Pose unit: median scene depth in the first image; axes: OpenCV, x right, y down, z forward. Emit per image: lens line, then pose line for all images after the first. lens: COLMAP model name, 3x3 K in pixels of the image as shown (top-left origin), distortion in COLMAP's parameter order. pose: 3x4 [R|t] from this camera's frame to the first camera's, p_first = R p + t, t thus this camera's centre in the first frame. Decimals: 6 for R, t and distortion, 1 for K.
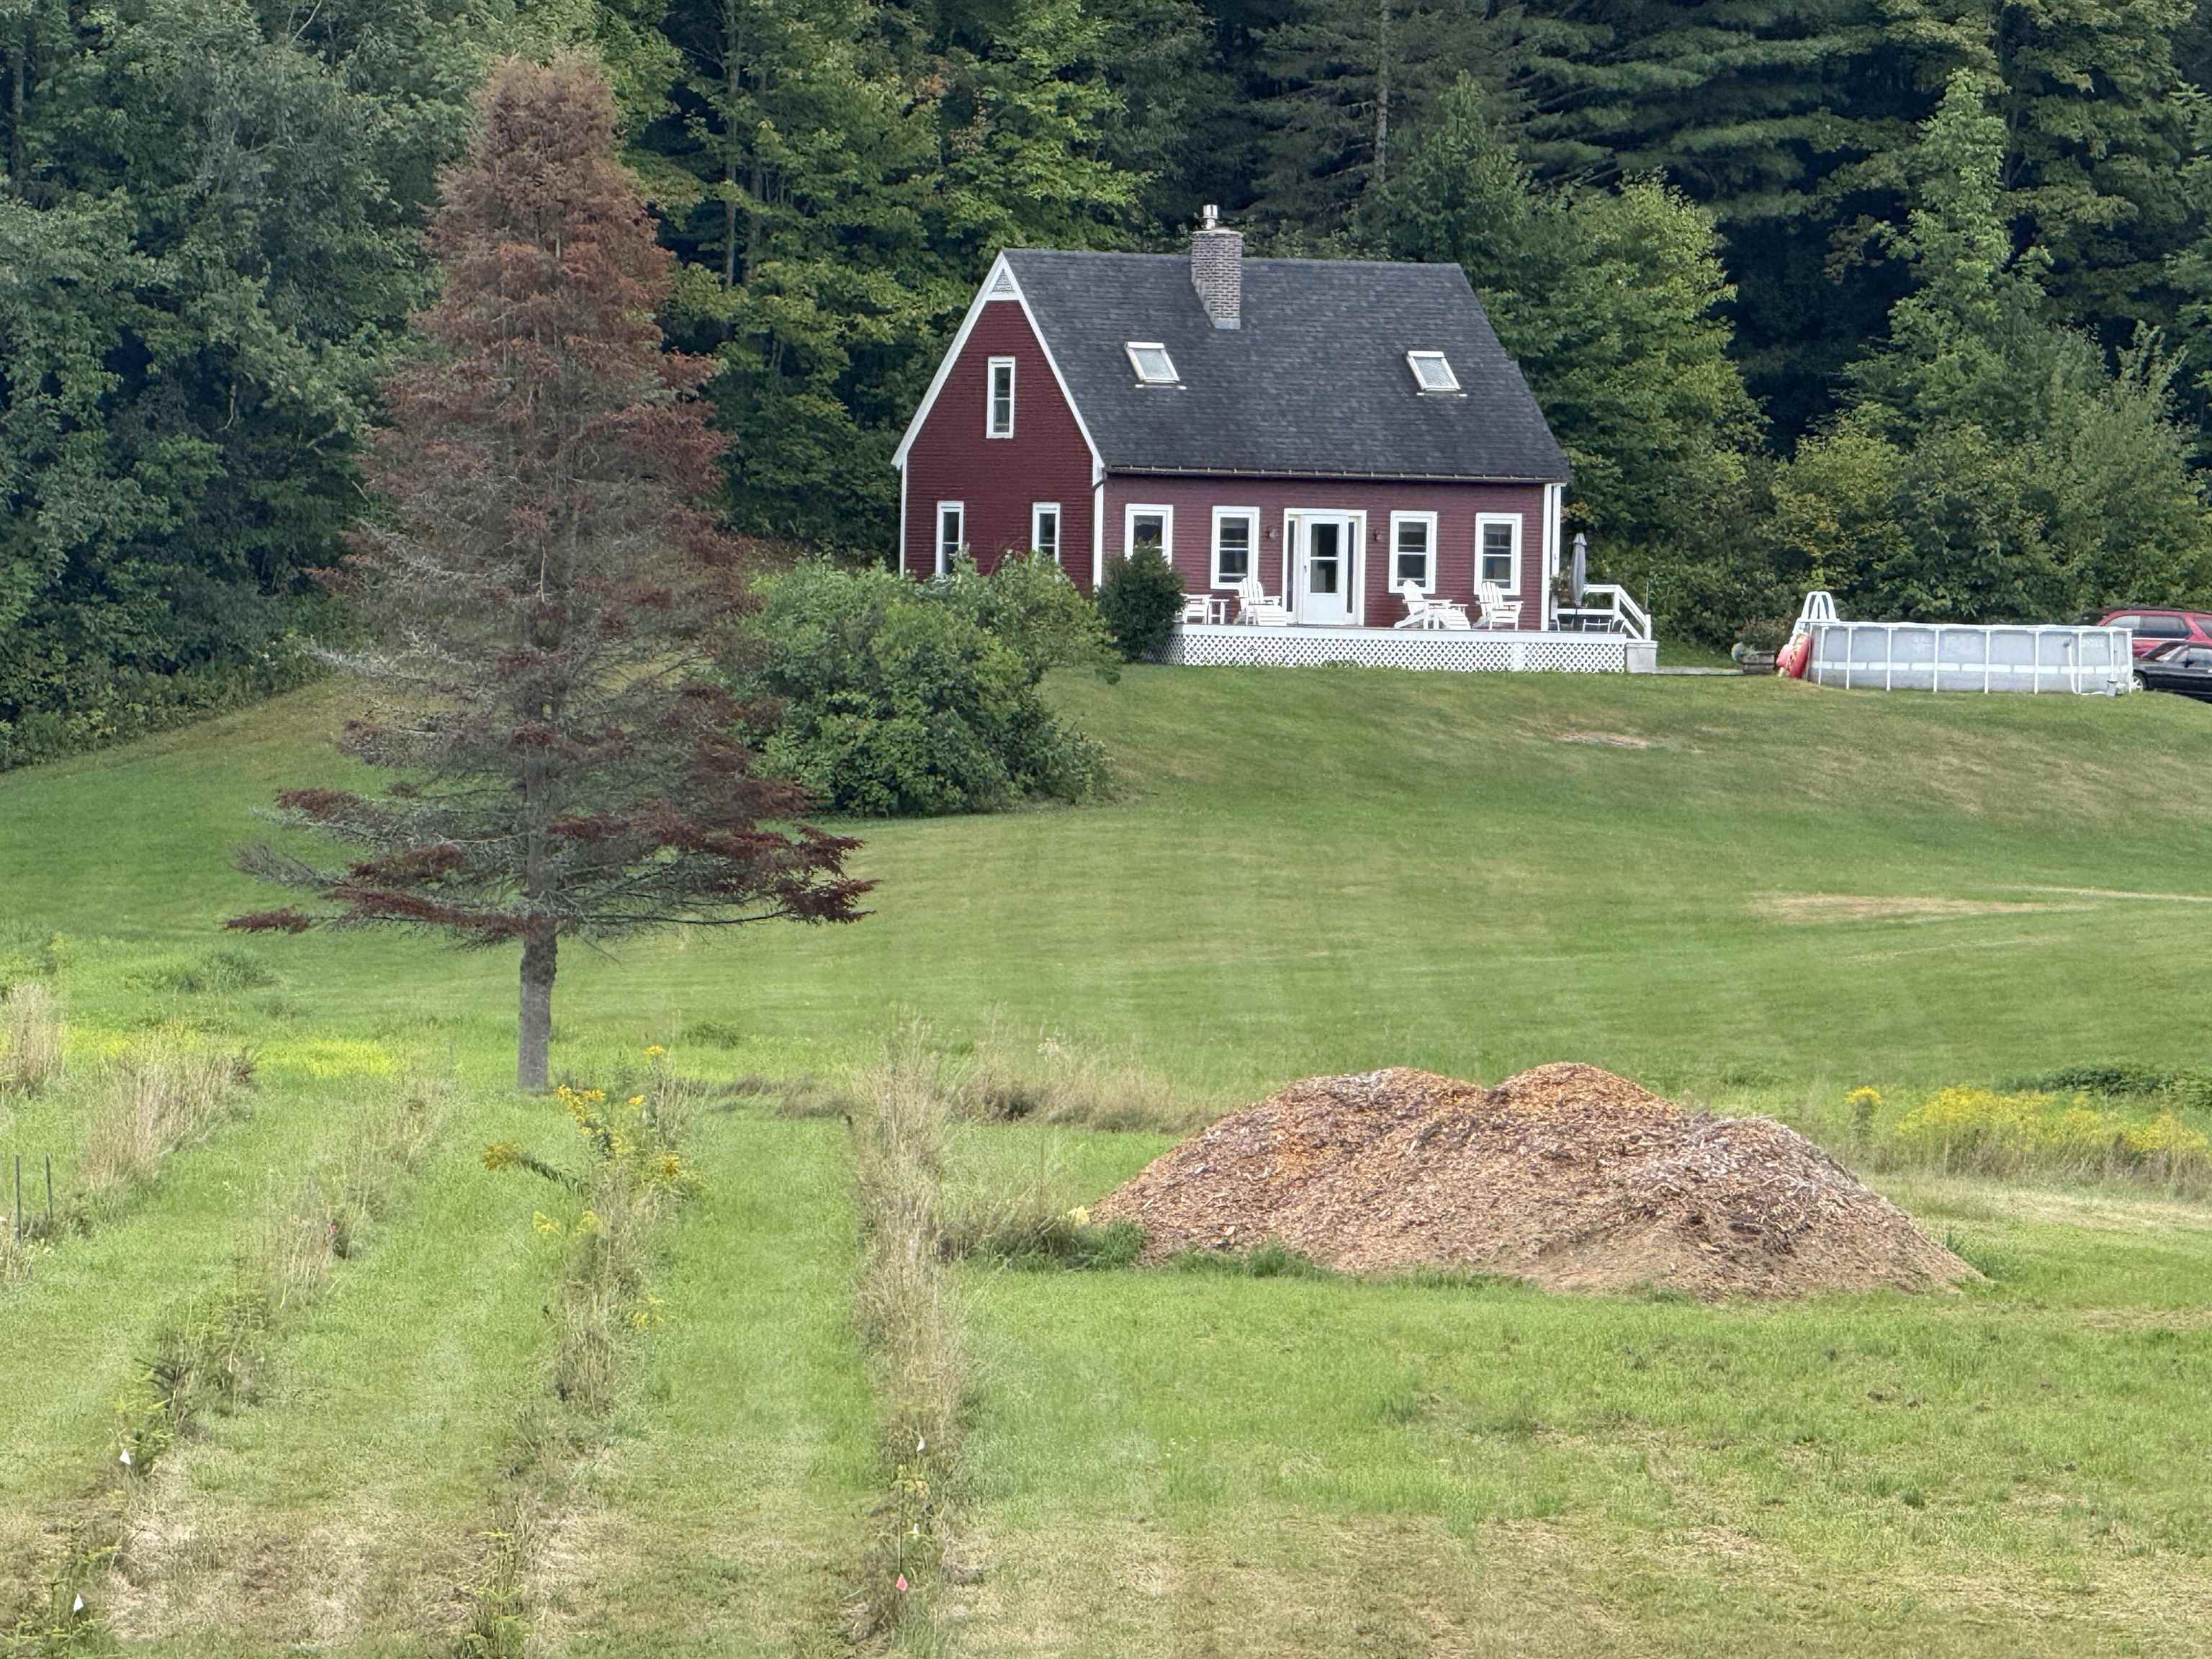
lens RADIAL K [[15533.4, 0, 1106.0], [0, 15533.4, 829.5], [0, 0, 1]] dist [-0.512250, 0.000000]
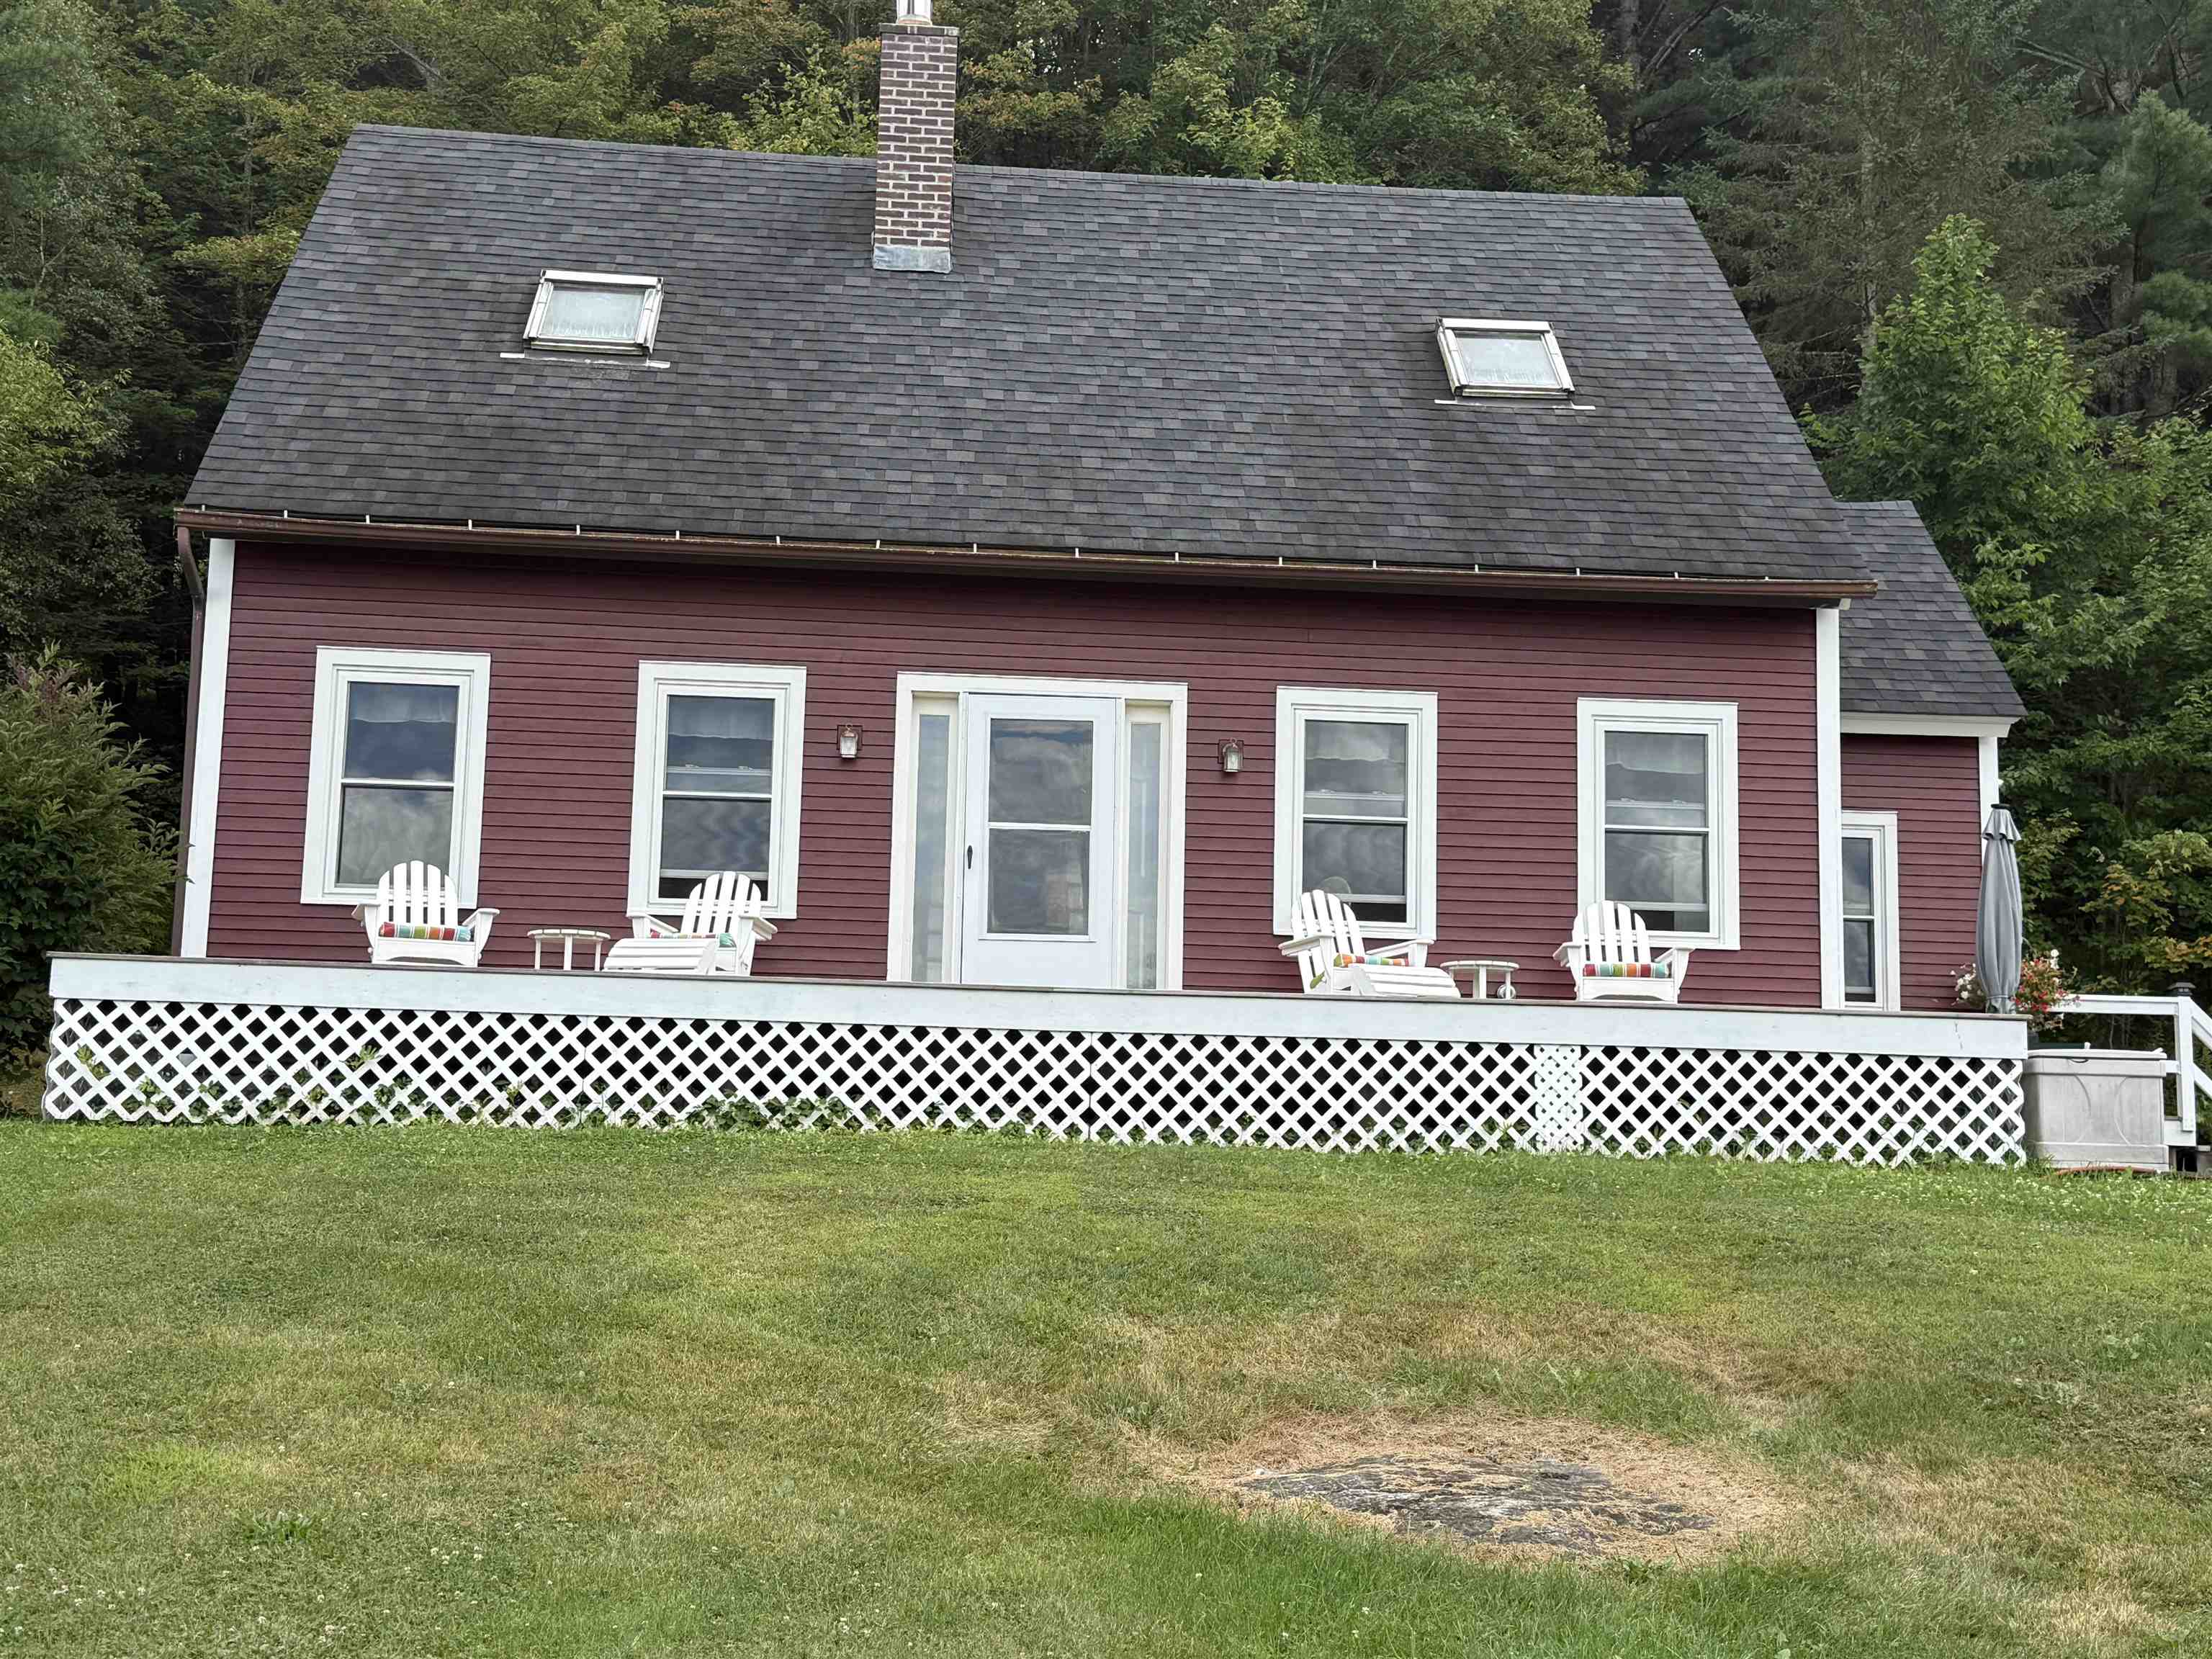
lens RADIAL K [[2849.5, 0, 1106.2], [0, 2849.5, 831.6], [0, 0, 1]] dist [0.031907, 0.000000]
pose [[0.903573, -0.070469, -0.422599, 0.040055], [-0.014039, 0.980981, -0.193596, -0.006084], [0.428204, 0.180861, 0.885399, 0.948135]]
